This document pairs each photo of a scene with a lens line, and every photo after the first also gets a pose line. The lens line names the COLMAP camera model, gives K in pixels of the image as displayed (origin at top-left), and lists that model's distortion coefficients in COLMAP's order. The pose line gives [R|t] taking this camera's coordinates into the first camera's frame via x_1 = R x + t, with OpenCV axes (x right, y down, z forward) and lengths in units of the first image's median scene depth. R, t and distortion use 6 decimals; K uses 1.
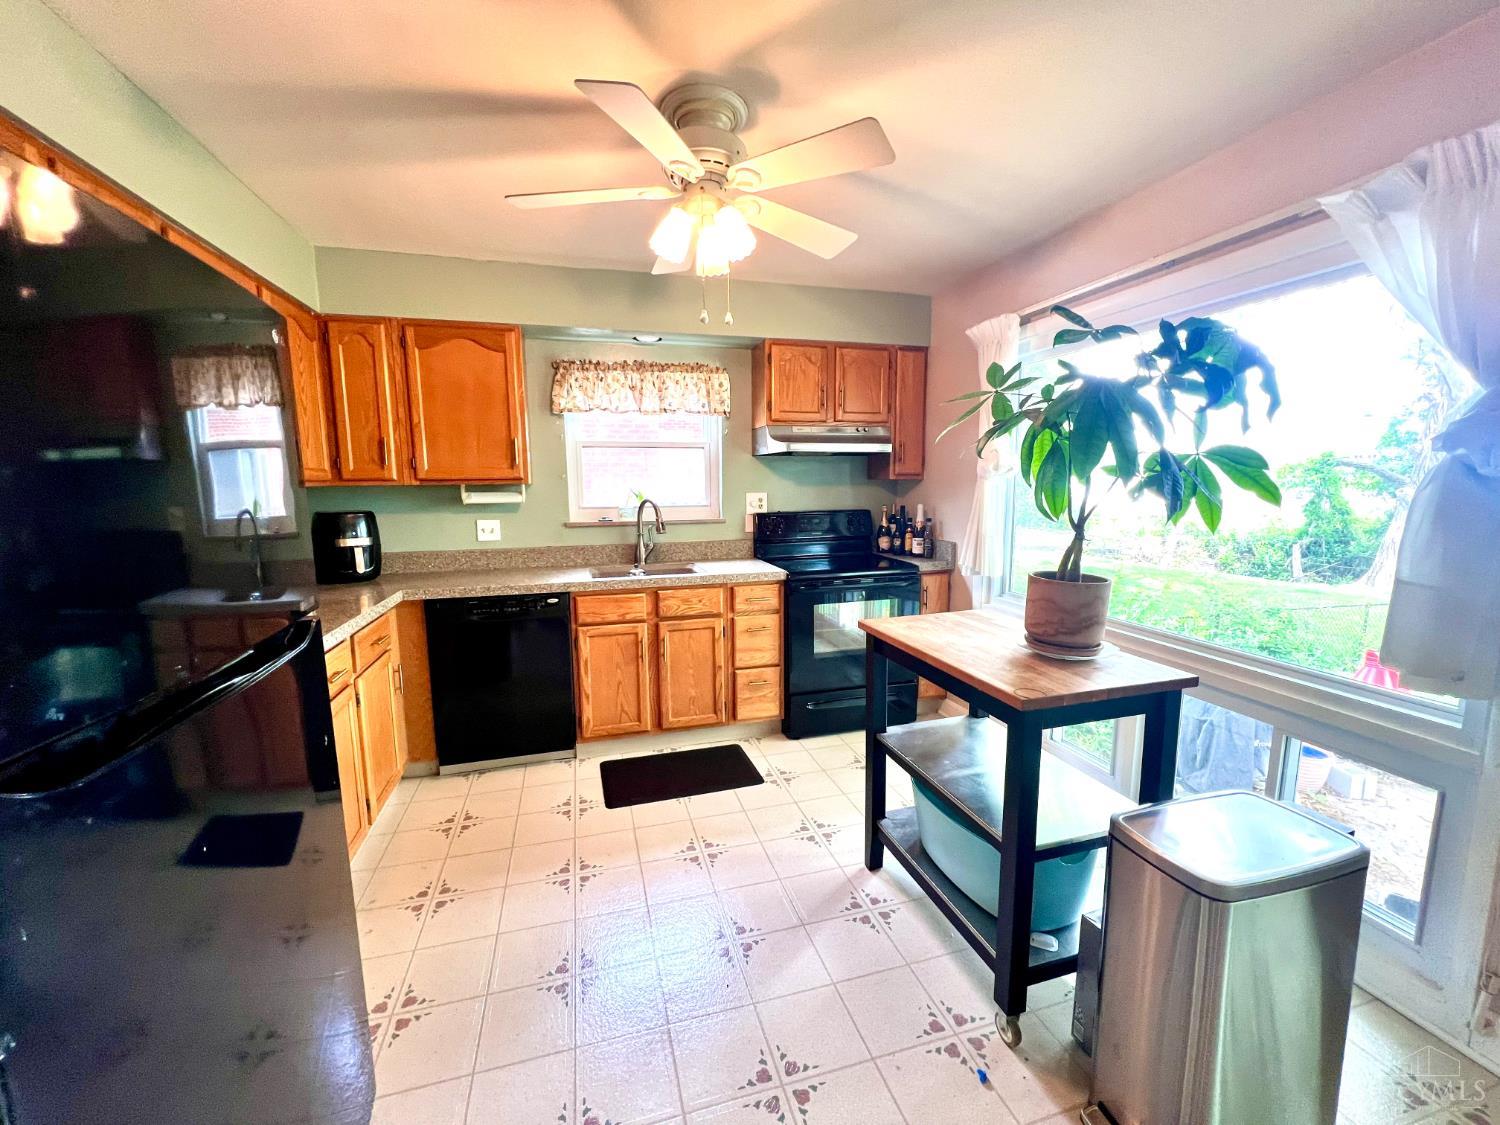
lens RADIAL K [[604.1, 0, 750.0], [0, 604.1, 562.5], [0, 0, 1]] dist [-0.000046, -0.000093]
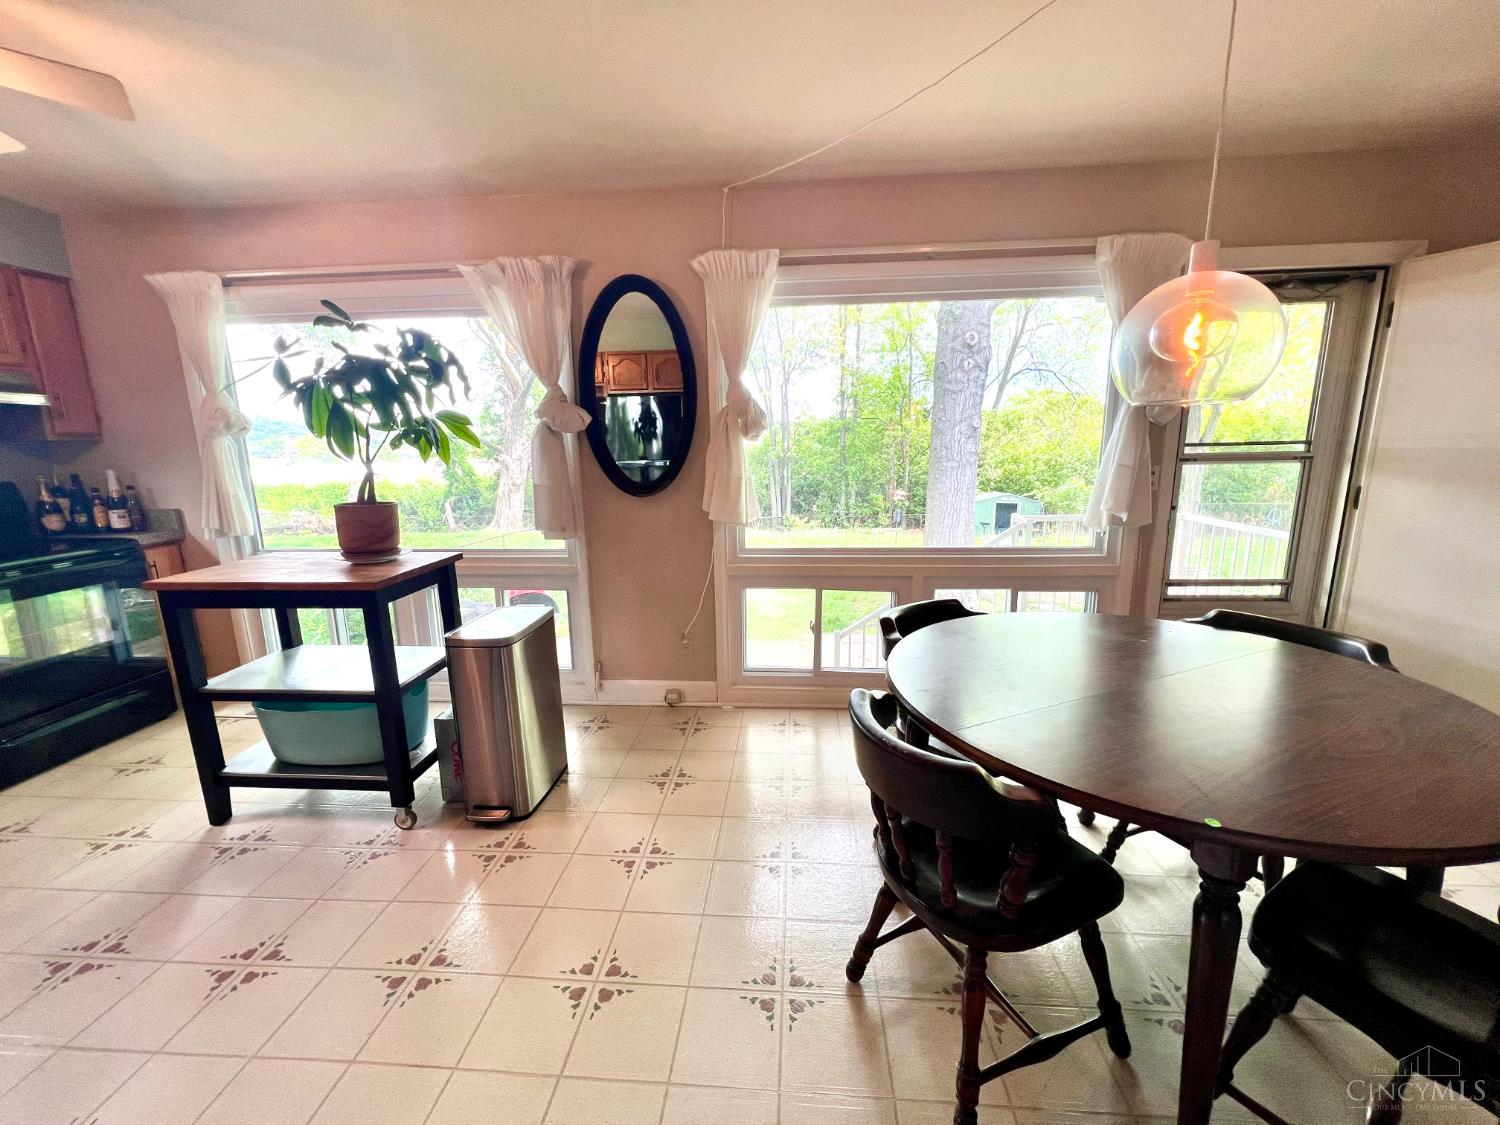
lens RADIAL K [[604.1, 0, 750.0], [0, 604.1, 562.5], [0, 0, 1]] dist [-0.000046, -0.000093]
pose [[0.352252, -0.179649, 0.918502, -0.372061], [0.139917, 0.980484, 0.138113, 0.072679], [-0.925387, 0.079864, 0.370513, -0.248349]]
